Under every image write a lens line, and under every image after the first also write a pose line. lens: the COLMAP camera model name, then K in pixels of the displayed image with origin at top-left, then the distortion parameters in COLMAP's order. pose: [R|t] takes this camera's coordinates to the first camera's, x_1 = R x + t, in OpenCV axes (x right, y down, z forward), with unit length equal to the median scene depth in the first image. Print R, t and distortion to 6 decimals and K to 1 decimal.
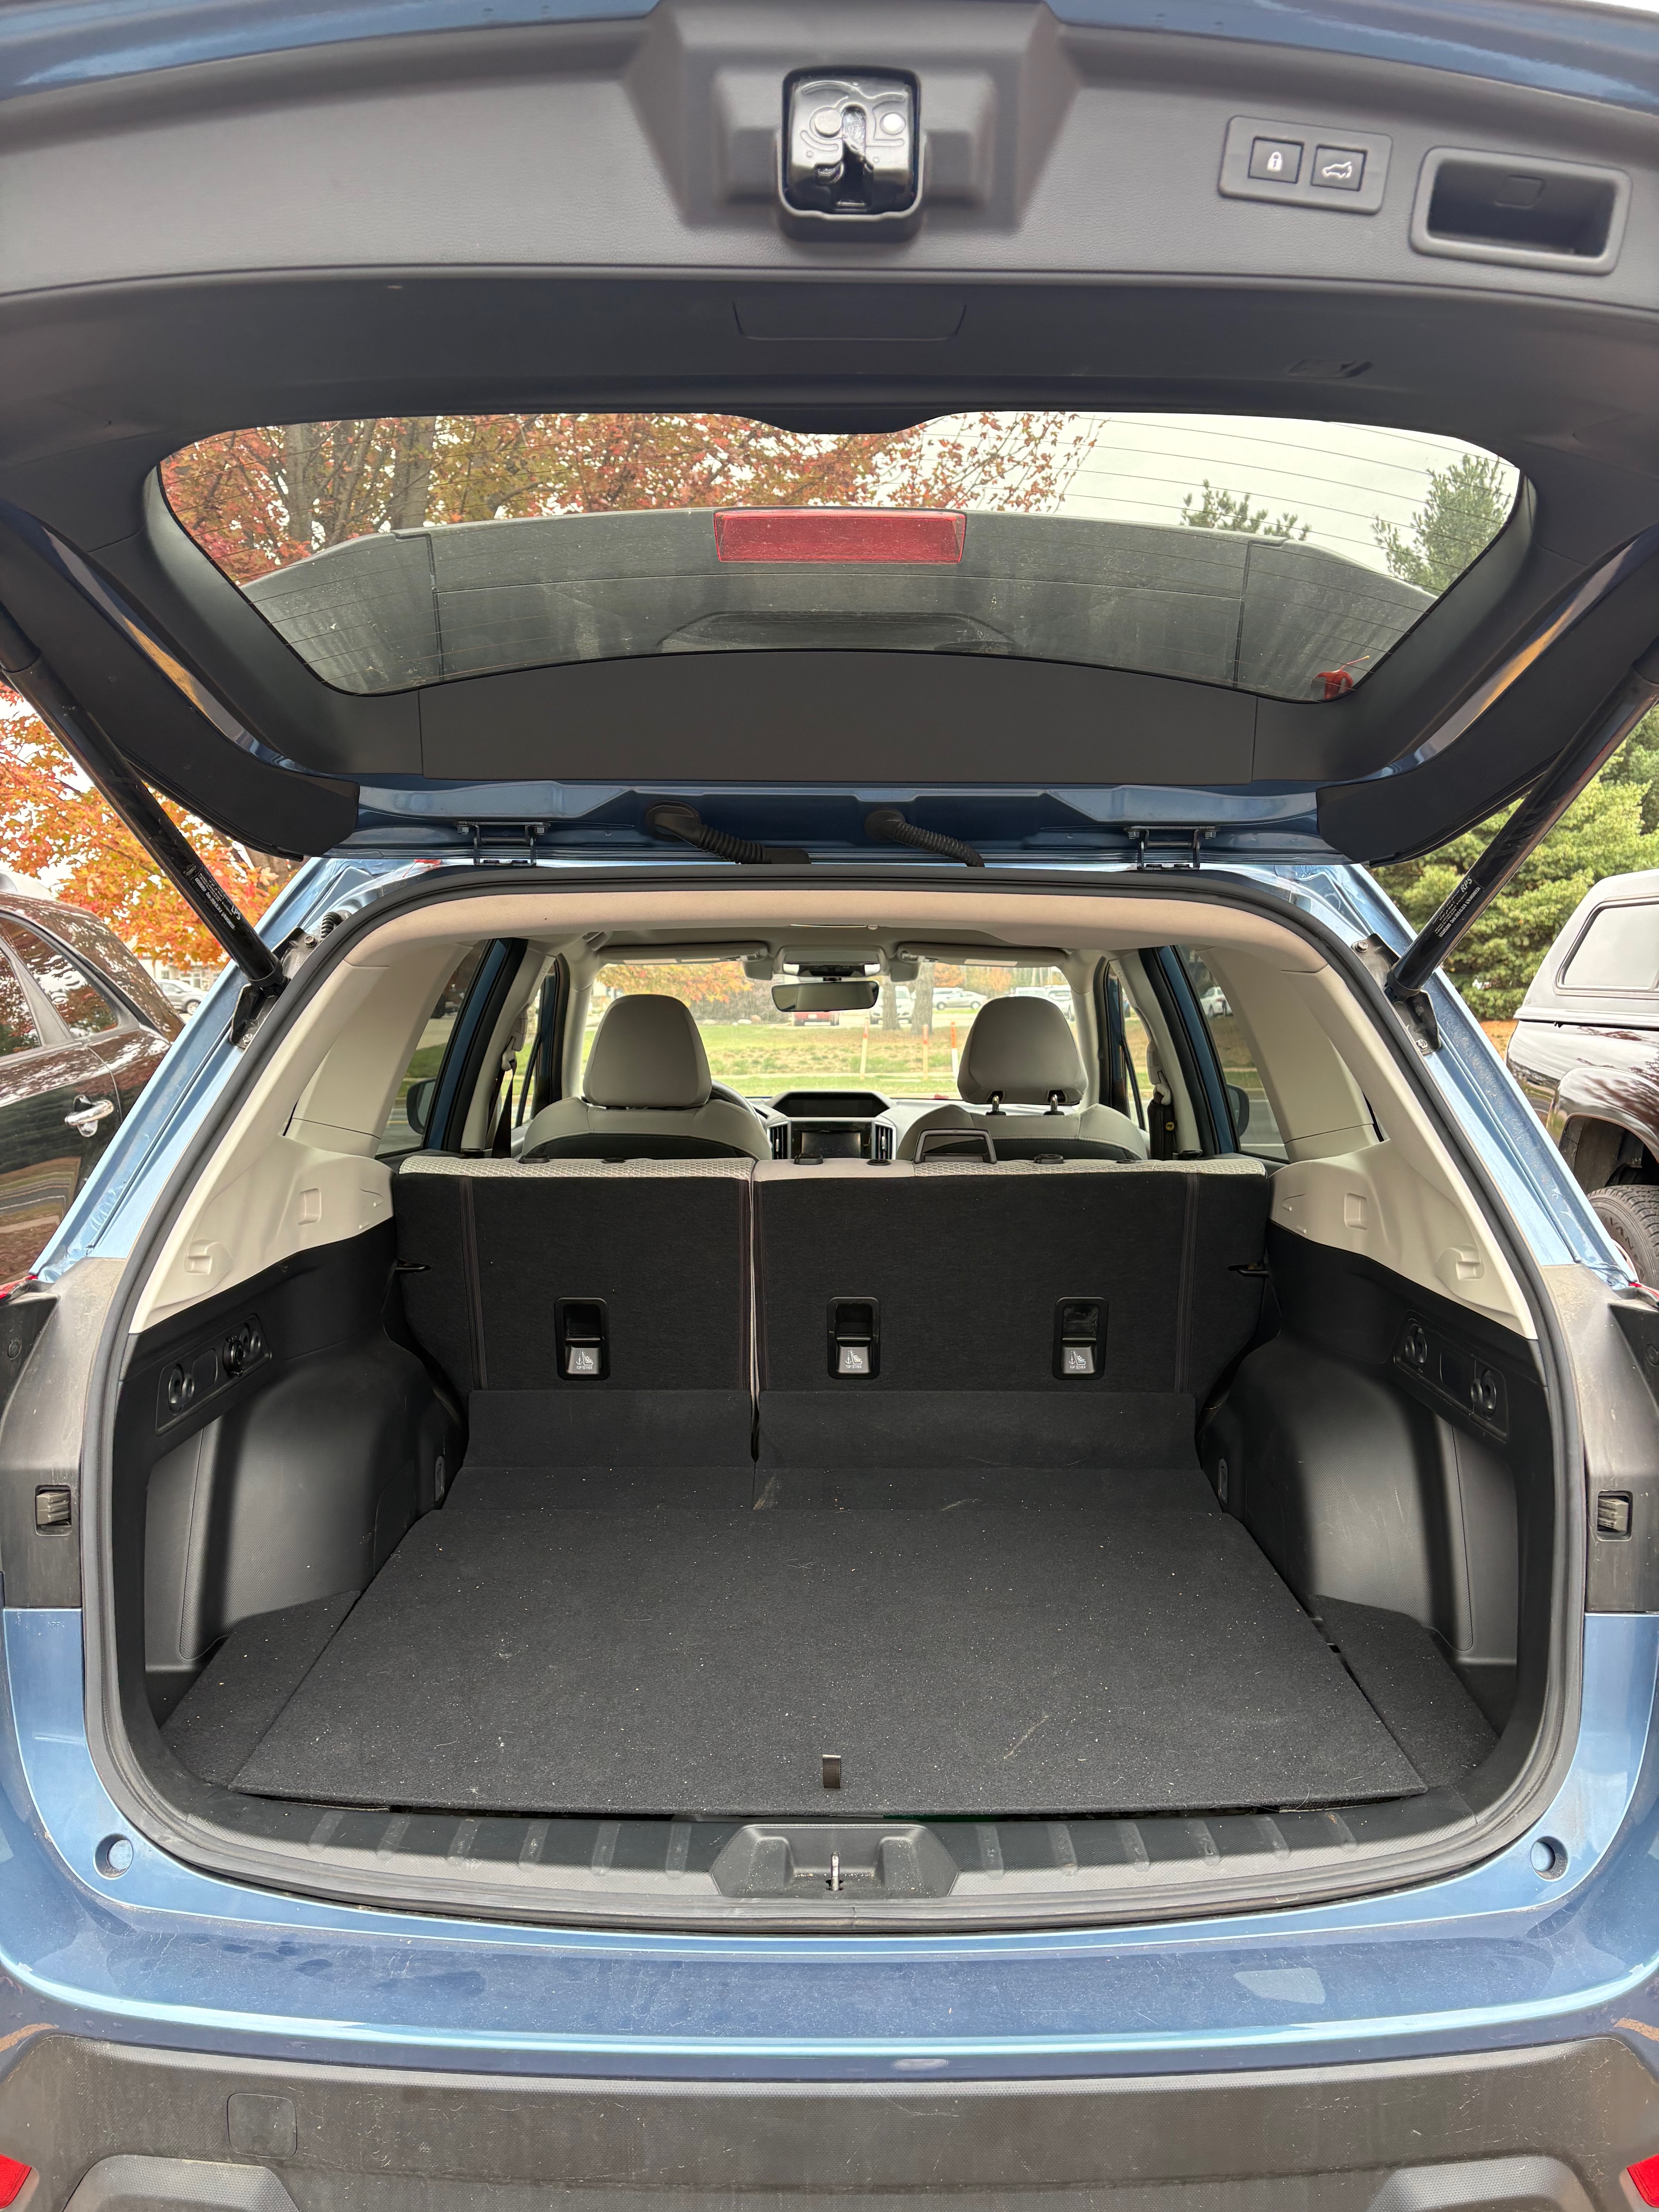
lens RADIAL K [[1679.2, 0, 844.0], [0, 1679.2, 1095.1], [0, 0, 1]] dist [0.048182, -0.049720]
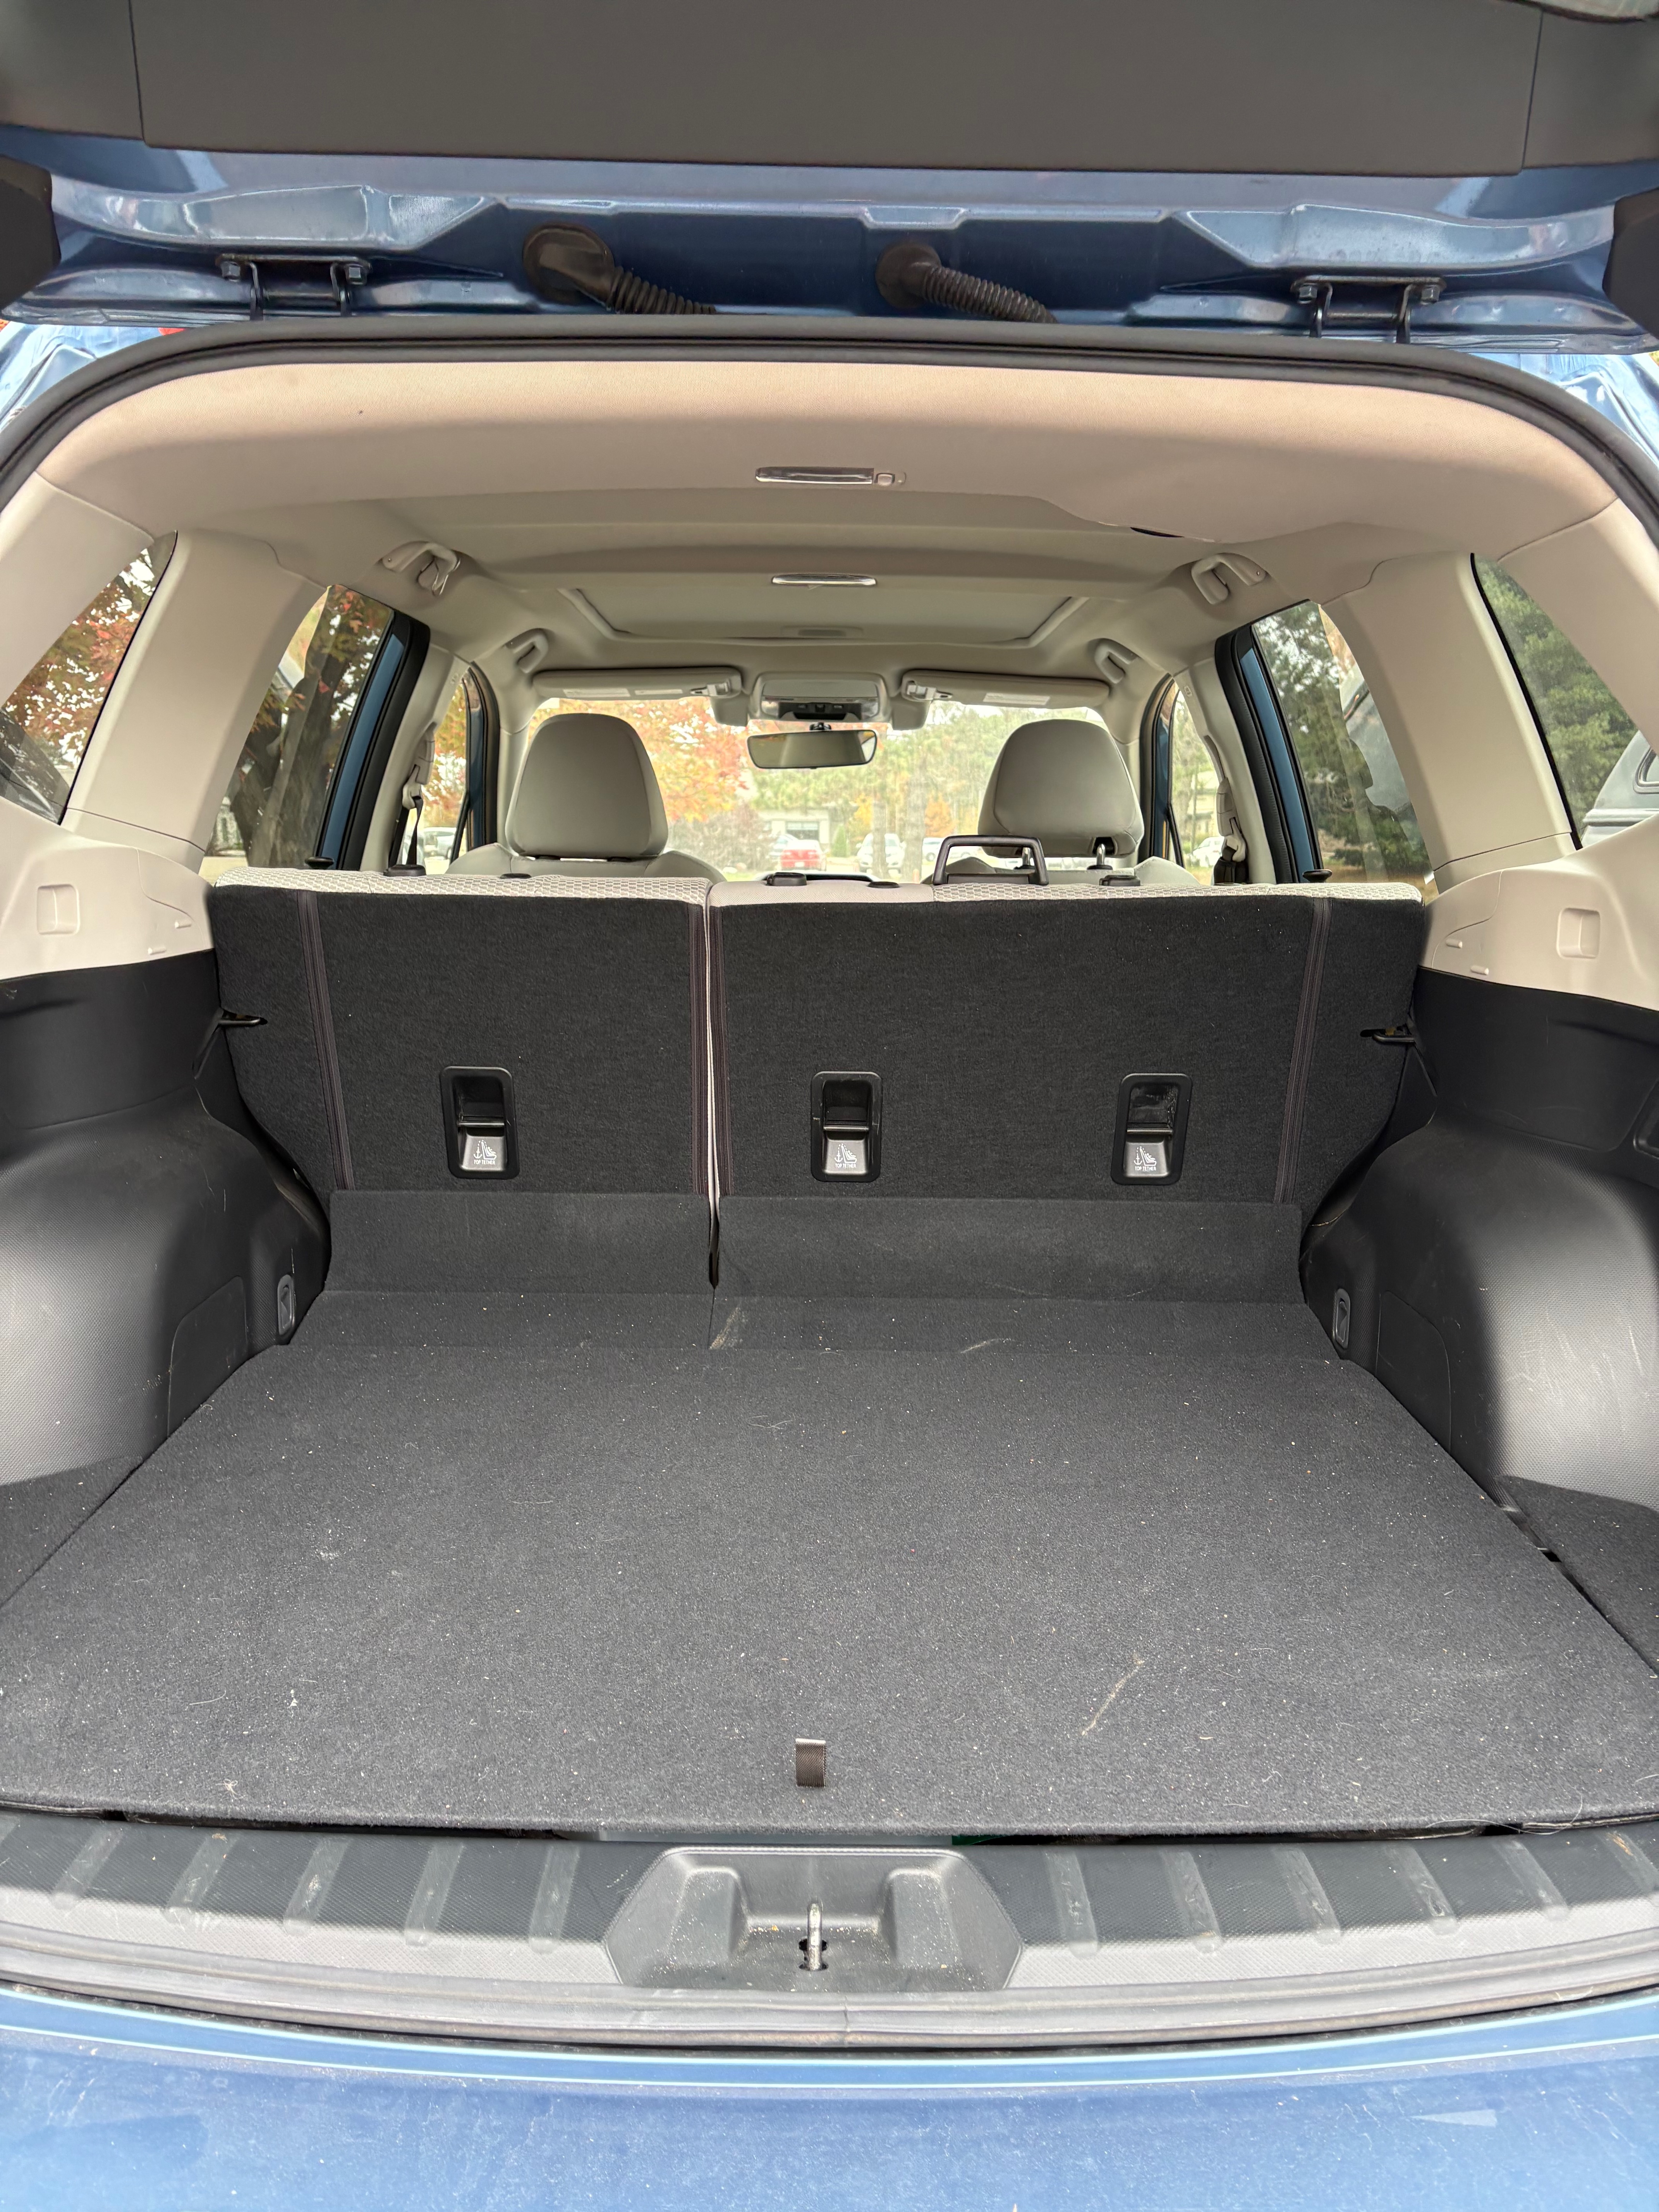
lens RADIAL K [[1679.2, 0, 826.2], [0, 1679.2, 1118.8], [0, 0, 1]] dist [0.048182, -0.049720]
pose [[0.999953, 0.009478, -0.002150, -0.001787], [-0.009214, 0.994890, 0.100548, 0.081053], [0.003092, -0.100523, 0.994930, 0.317820]]
